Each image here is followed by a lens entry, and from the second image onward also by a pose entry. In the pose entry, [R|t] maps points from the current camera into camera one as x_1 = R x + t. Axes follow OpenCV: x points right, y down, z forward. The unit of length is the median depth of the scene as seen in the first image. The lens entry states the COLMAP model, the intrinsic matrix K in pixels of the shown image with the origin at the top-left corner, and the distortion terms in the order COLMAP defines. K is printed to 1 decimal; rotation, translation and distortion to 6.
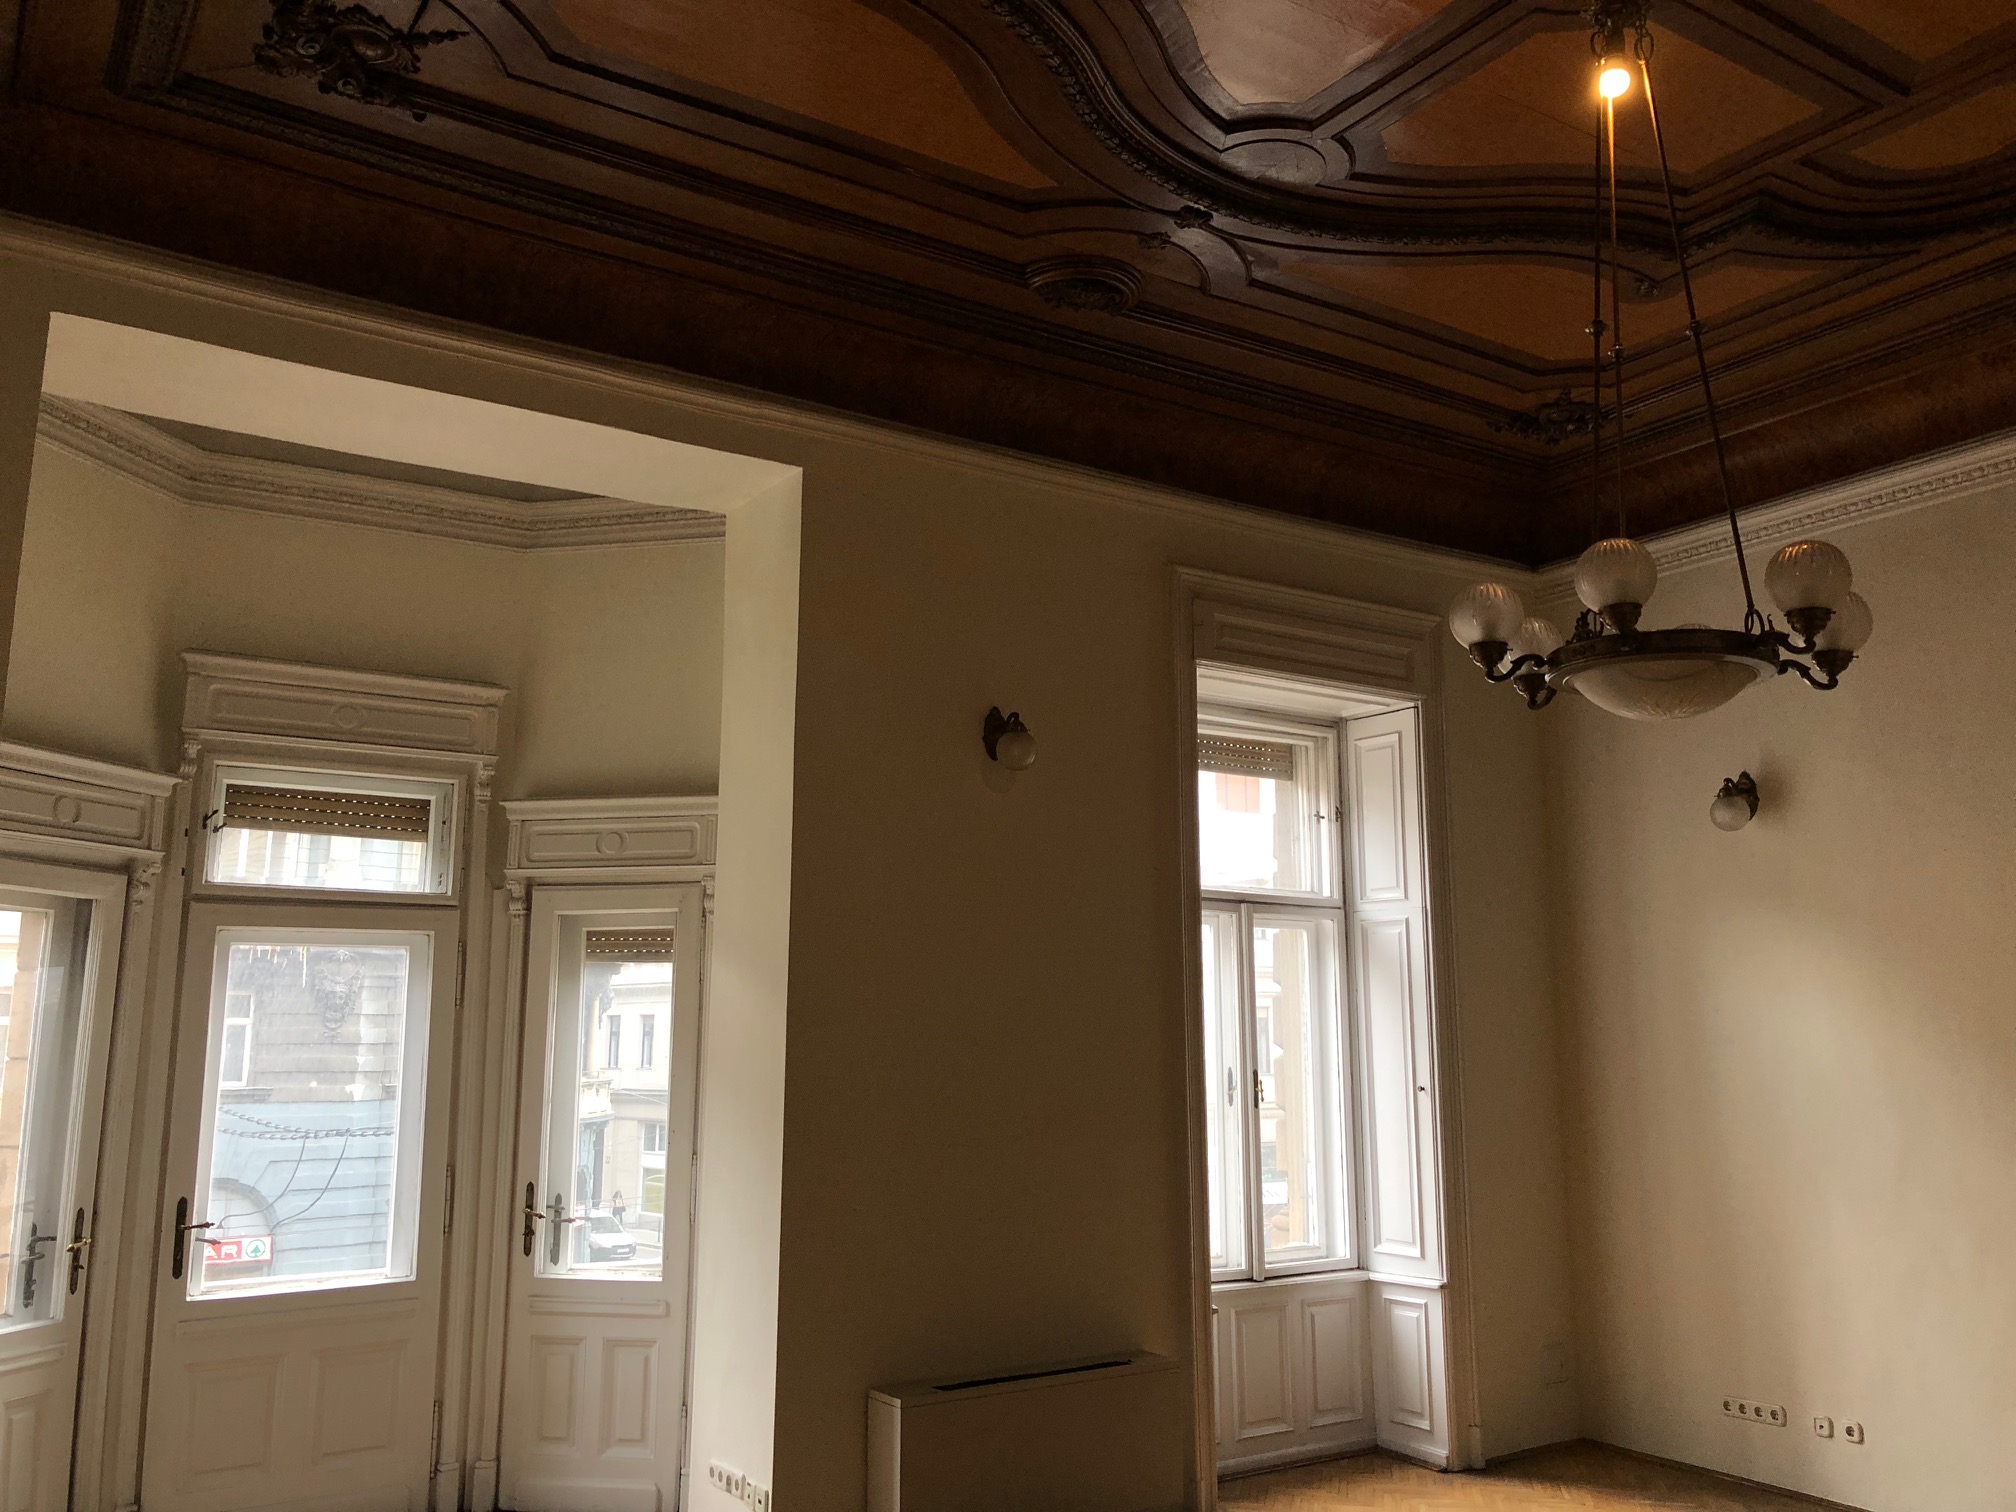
lens RADIAL K [[1654.6, 0, 1019.1], [0, 1654.6, 755.8], [0, 0, 1]] dist [0.043017, -0.022573]
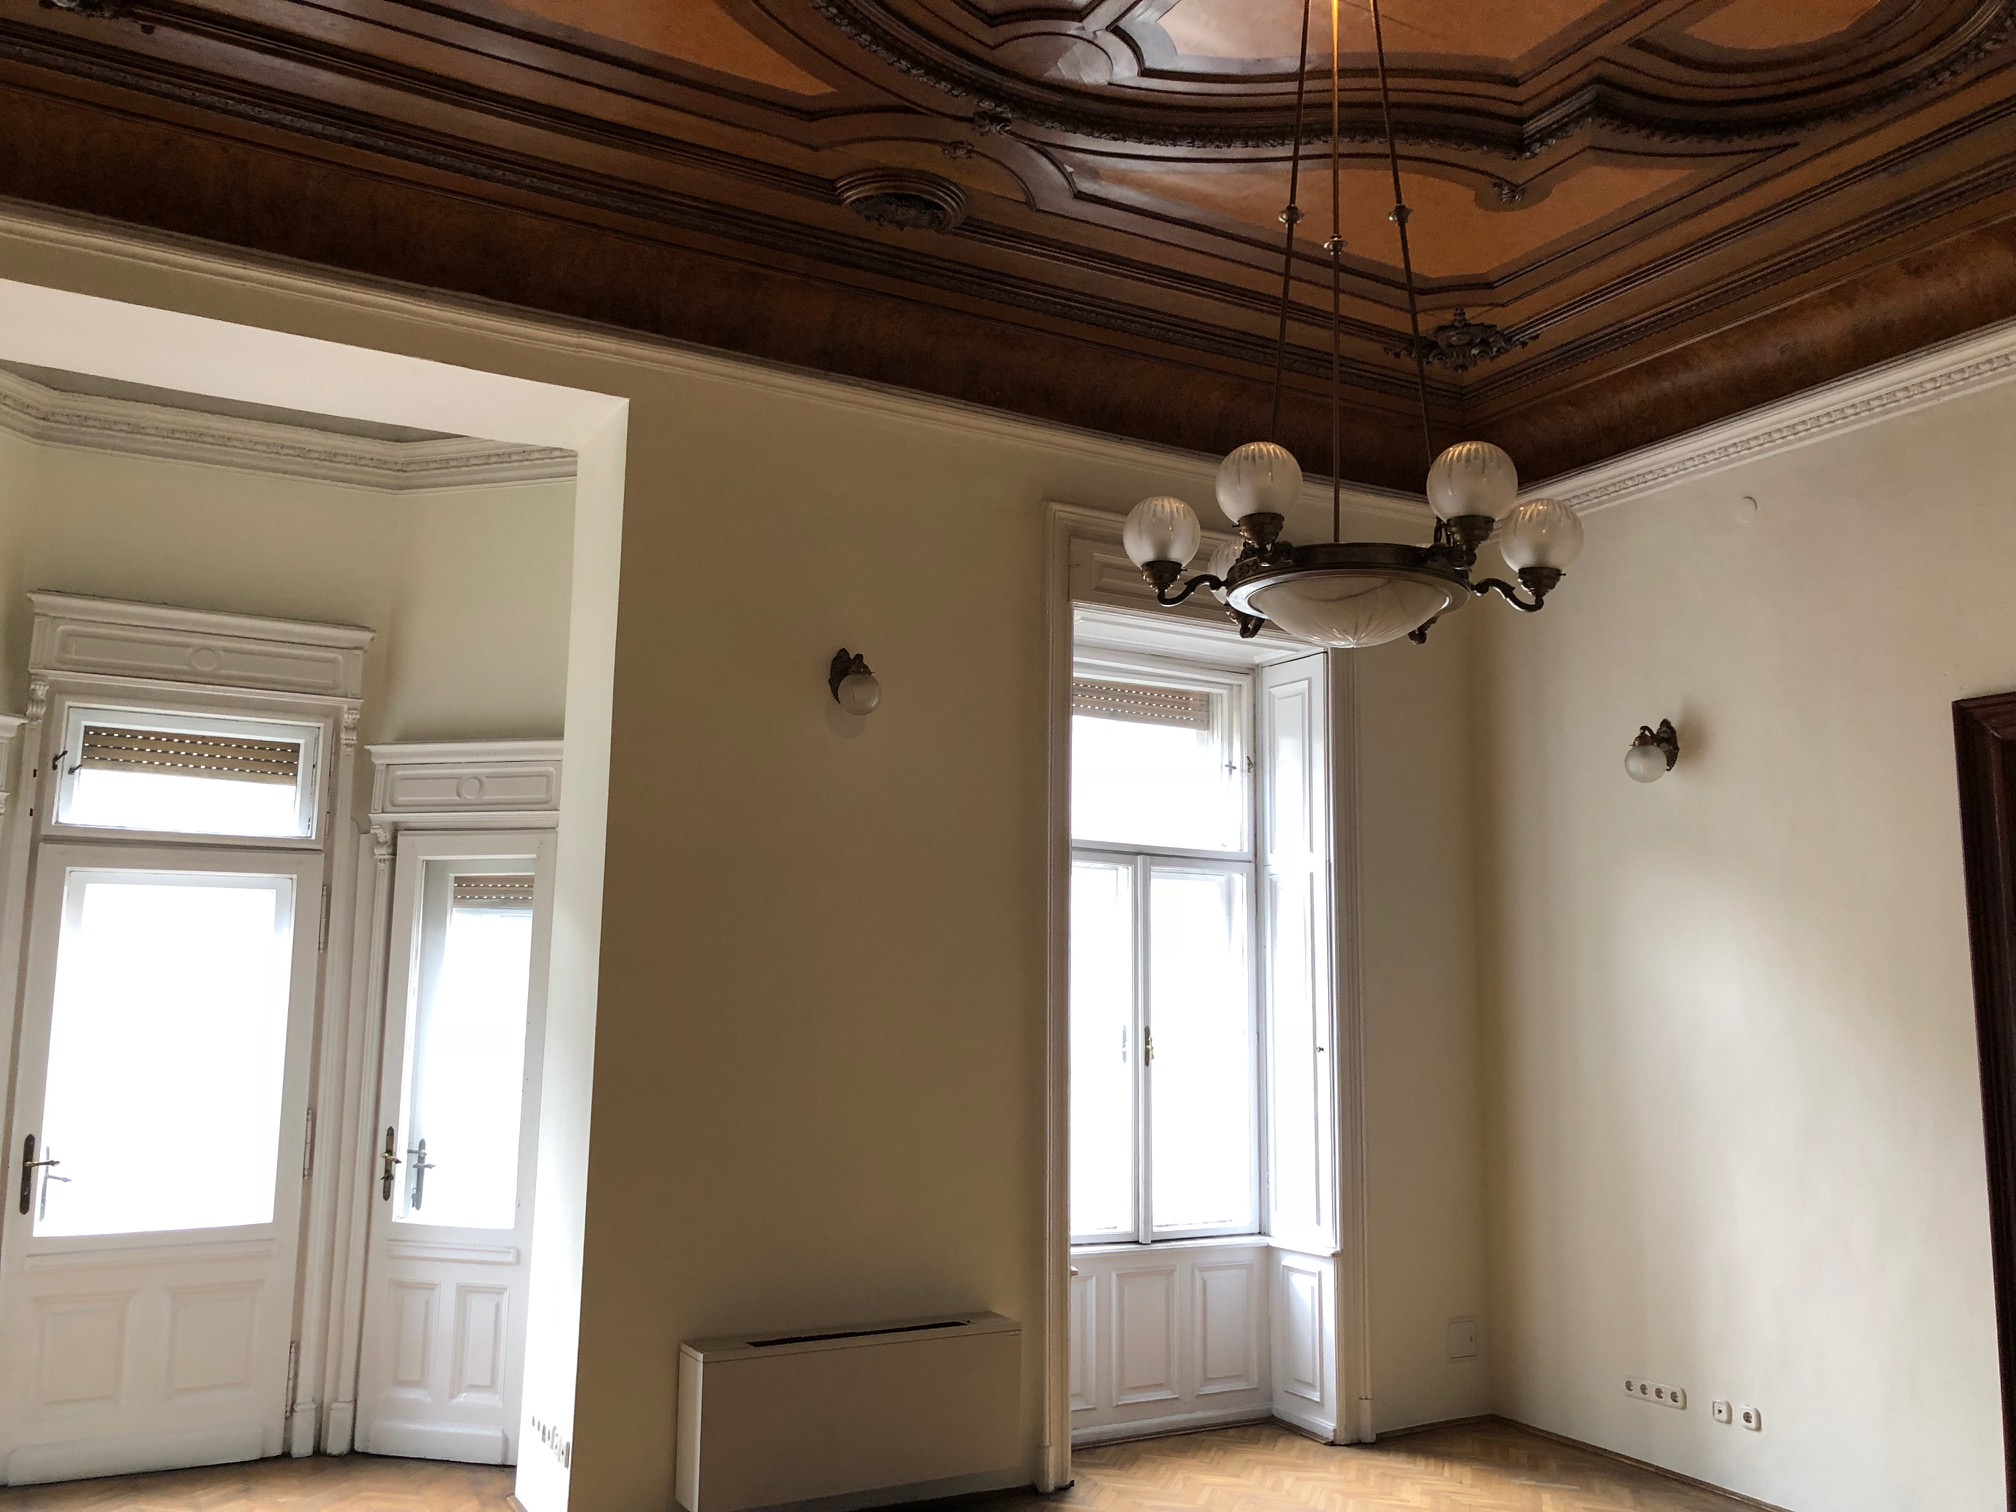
lens RADIAL K [[1654.6, 0, 1025.4], [0, 1654.6, 763.9], [0, 0, 1]] dist [0.043017, -0.022573]
pose [[0.997128, 0.004215, -0.075614, 0.159156], [-0.002248, 0.999657, 0.026089, 0.012027], [0.075698, -0.025844, 0.996796, 0.040306]]
